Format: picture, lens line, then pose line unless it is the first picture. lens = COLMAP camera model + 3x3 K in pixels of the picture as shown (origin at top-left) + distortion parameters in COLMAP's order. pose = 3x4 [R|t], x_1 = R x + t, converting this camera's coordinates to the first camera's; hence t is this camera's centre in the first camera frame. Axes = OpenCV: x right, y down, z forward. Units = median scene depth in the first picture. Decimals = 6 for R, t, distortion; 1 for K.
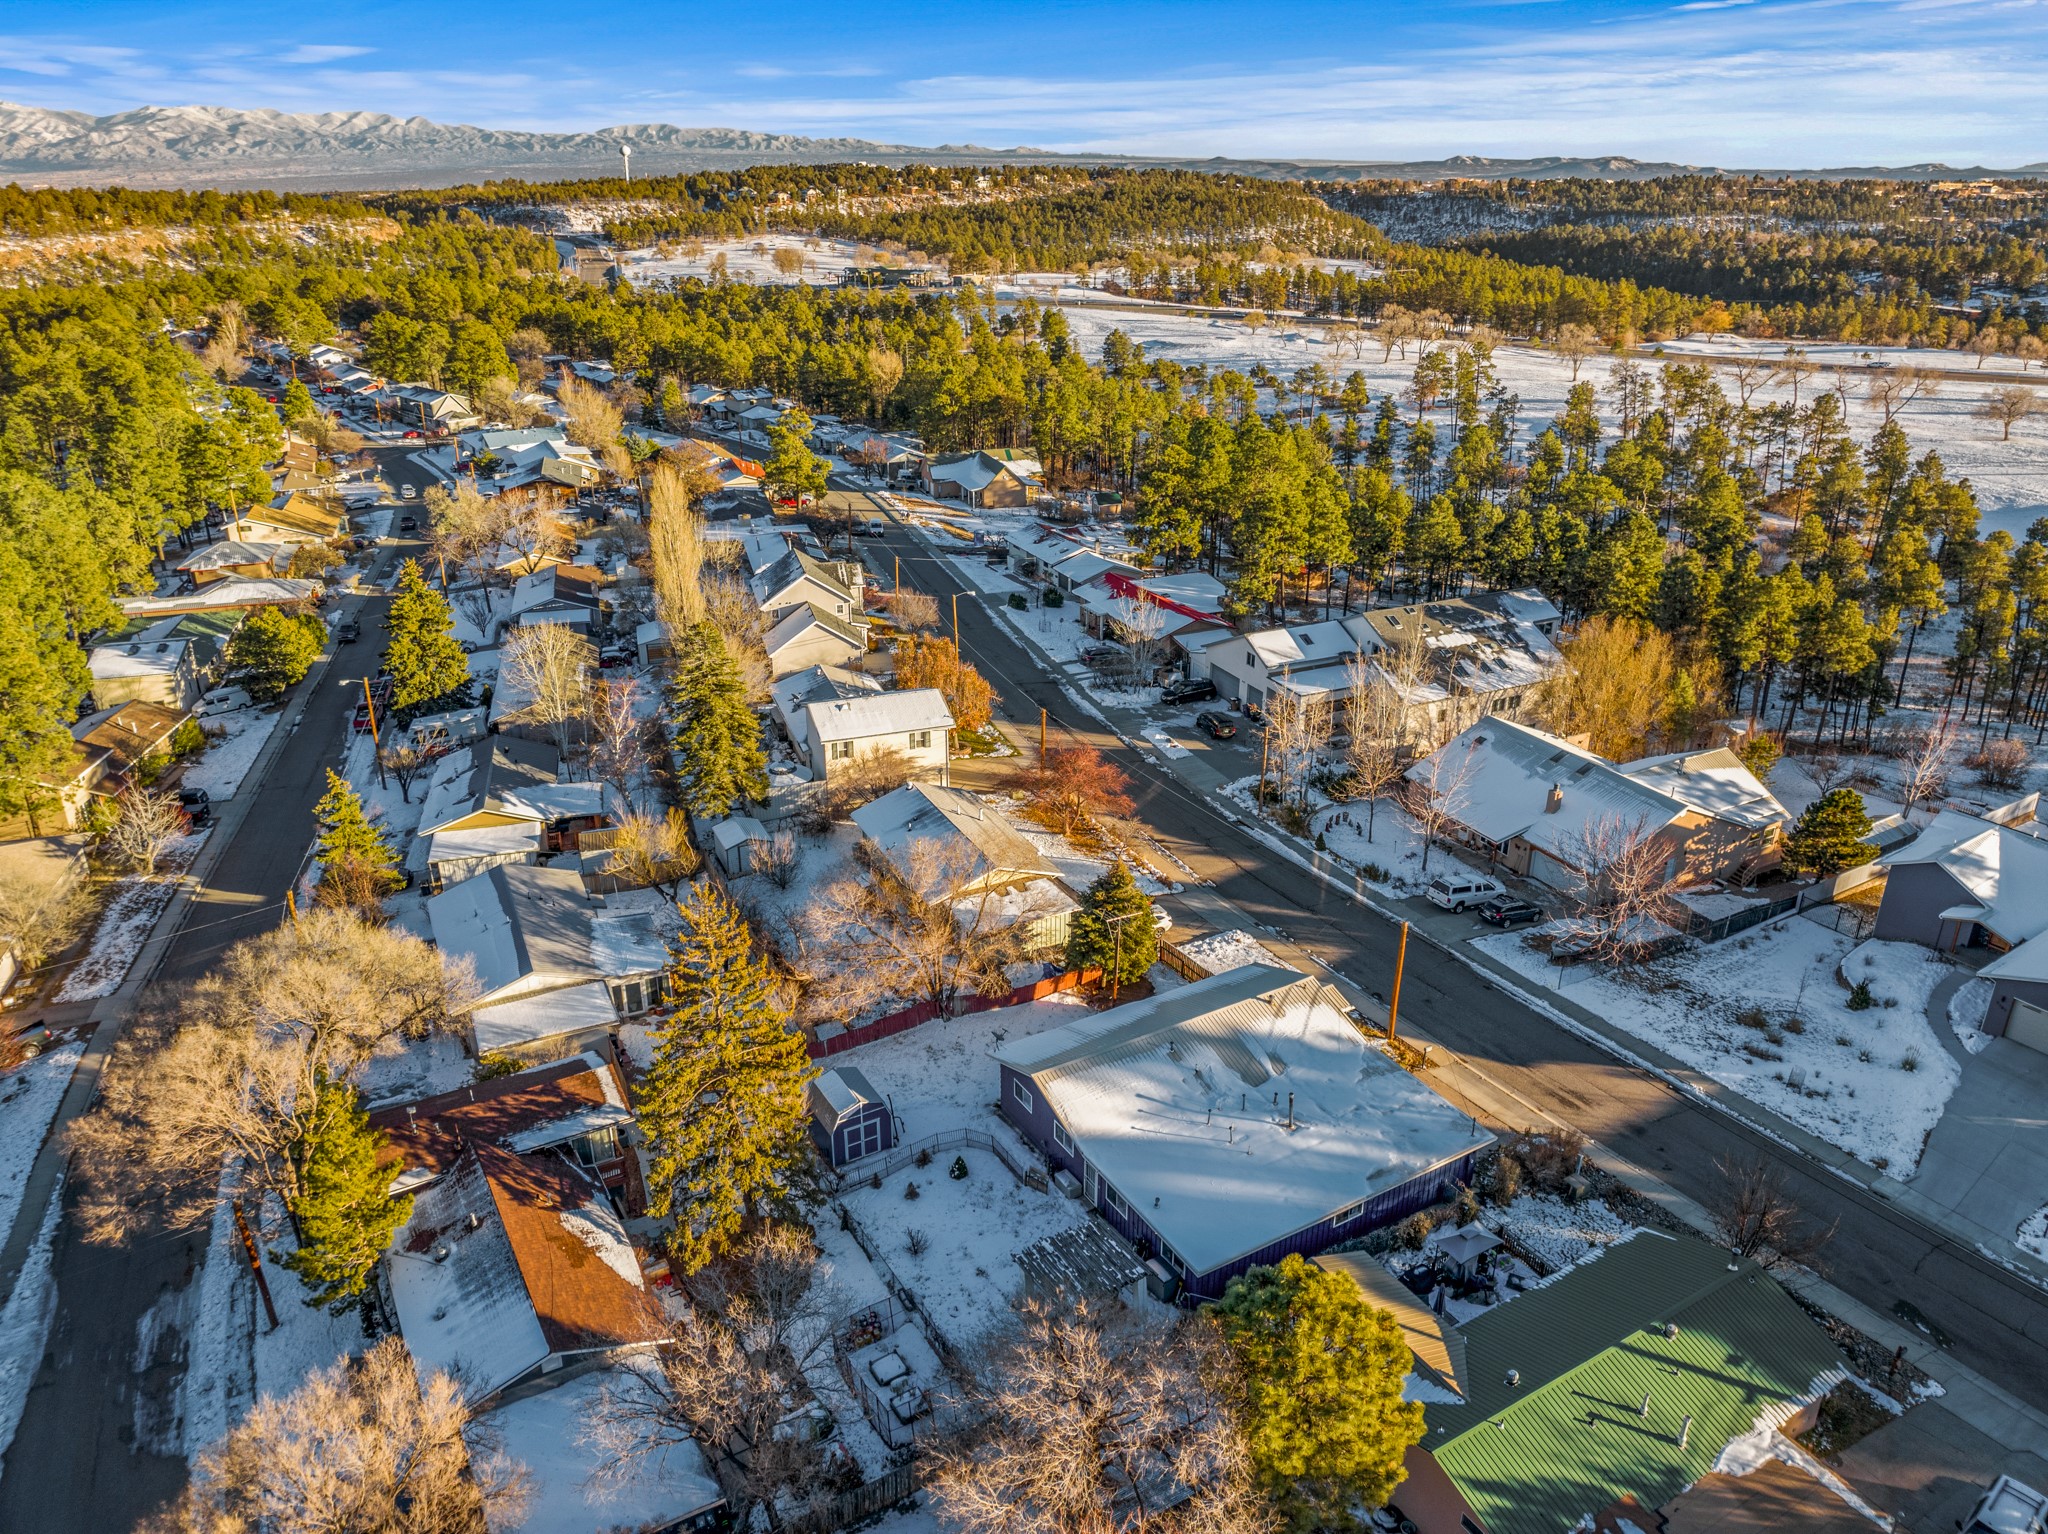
lens RADIAL K [[1443.7, 0, 1026.3], [0, 1443.7, 720.9], [0, 0, 1]] dist [-0.054632, -0.003694]
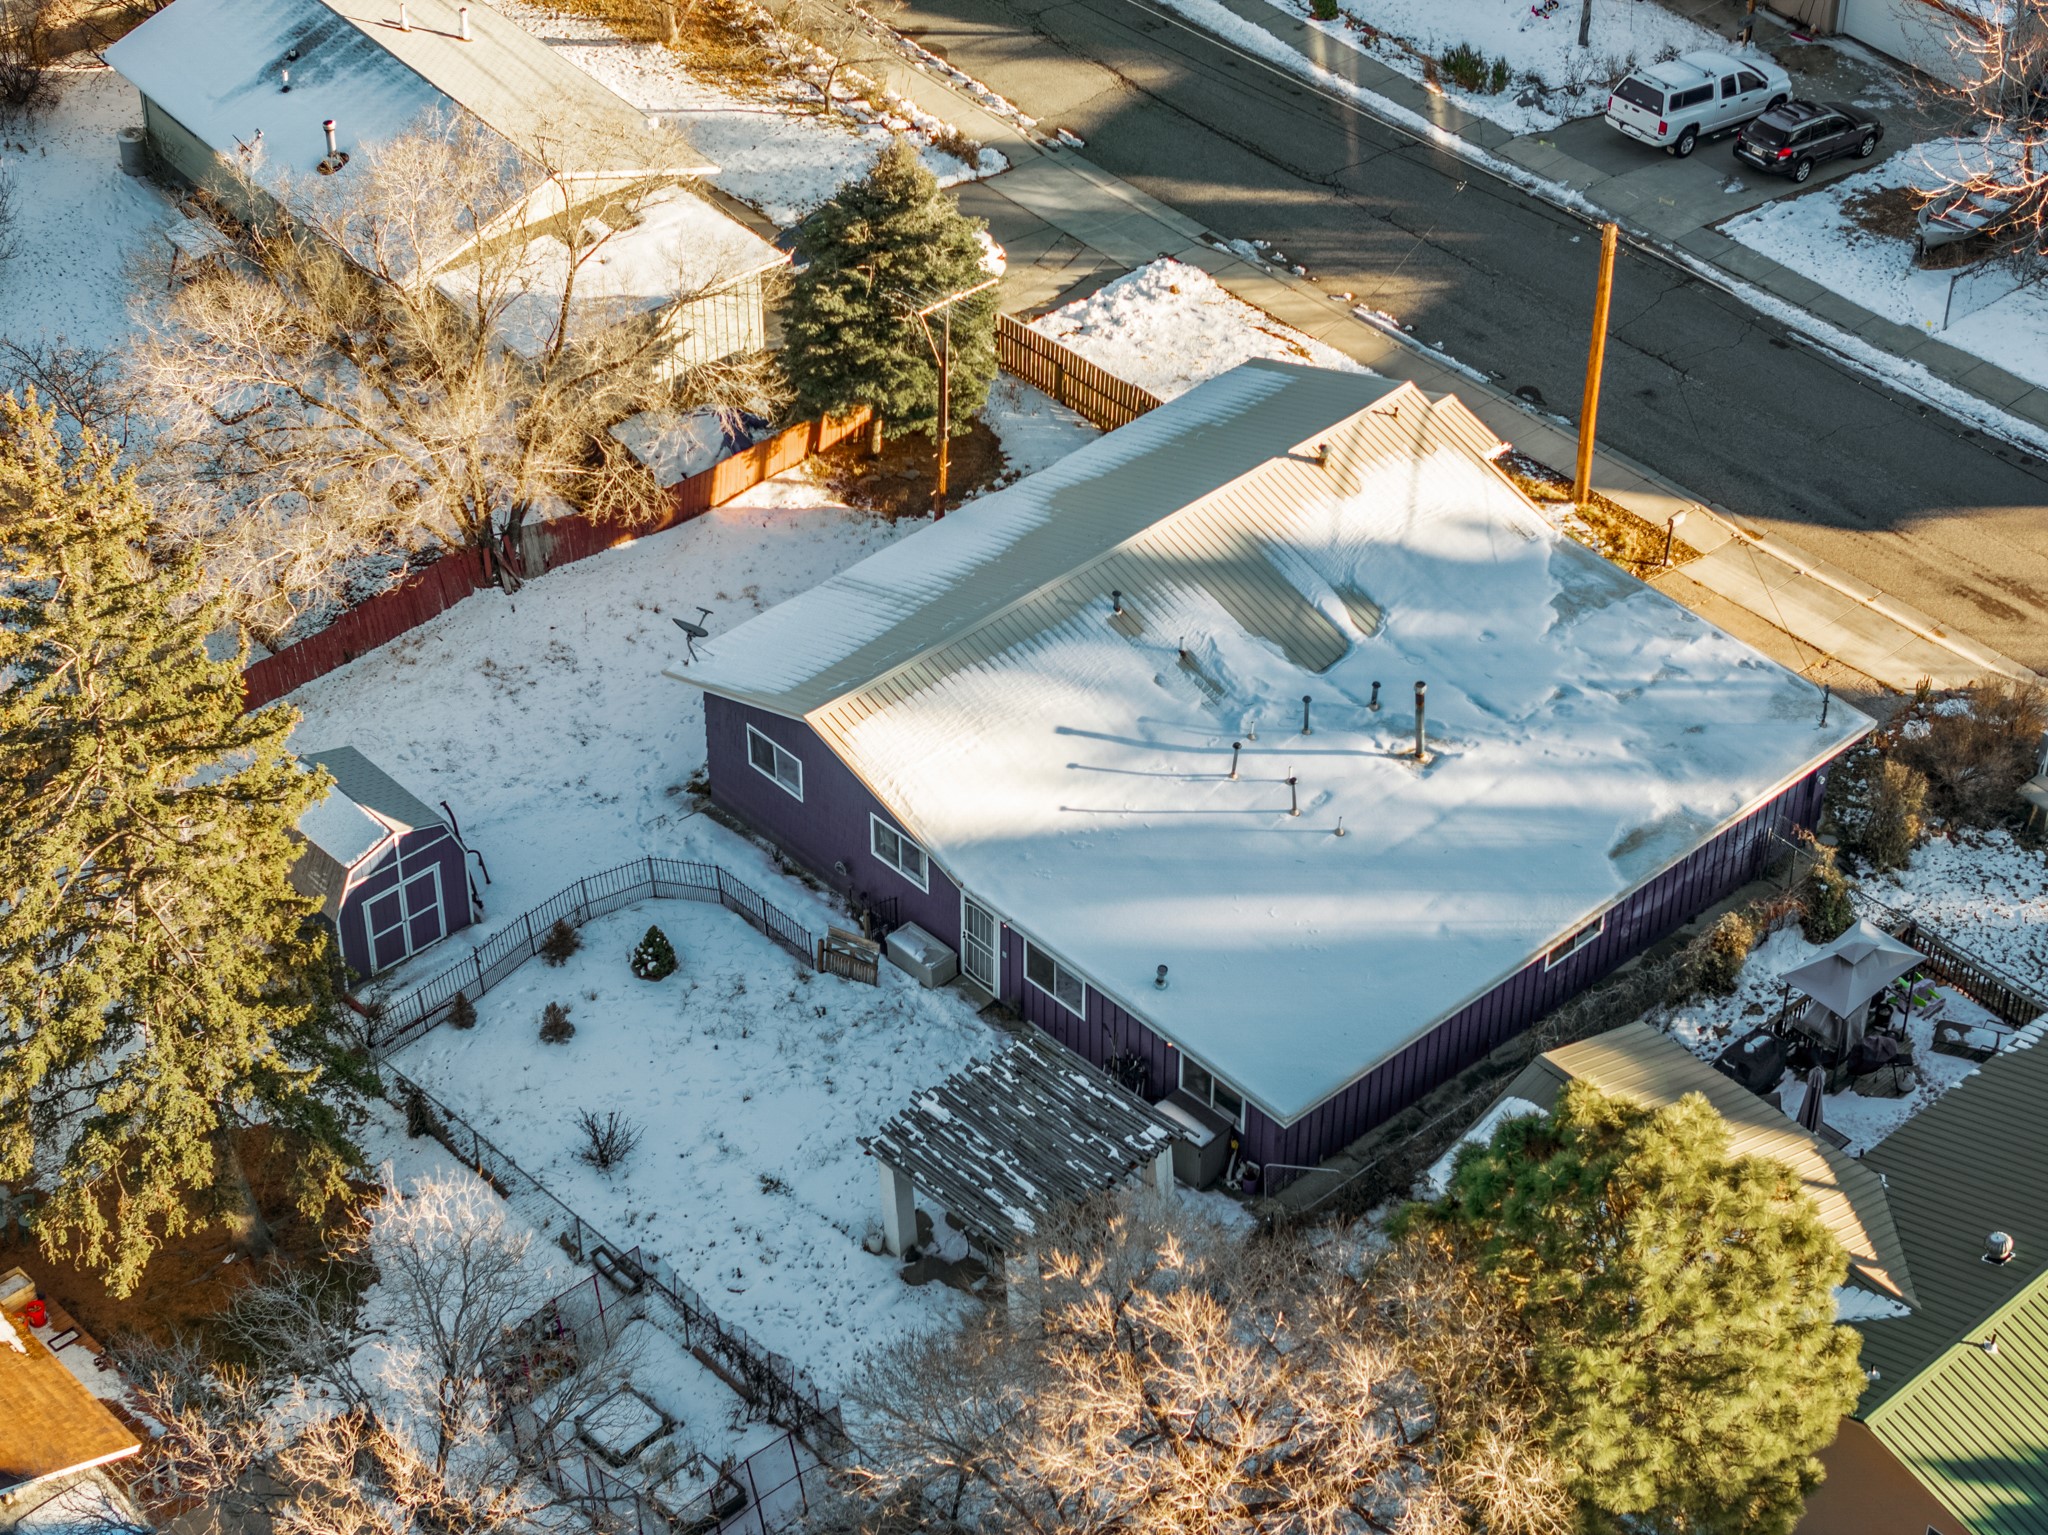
lens RADIAL K [[4081.0, 0, 1024.0], [0, 4081.0, 767.5], [0, 0, 1]] dist [-0.223439, 1.279584]
pose [[0.978209, -0.131916, 0.160326, -0.121345], [0.078410, 0.949748, 0.303036, -0.087669], [-0.192245, -0.283862, 0.939396, -0.114000]]
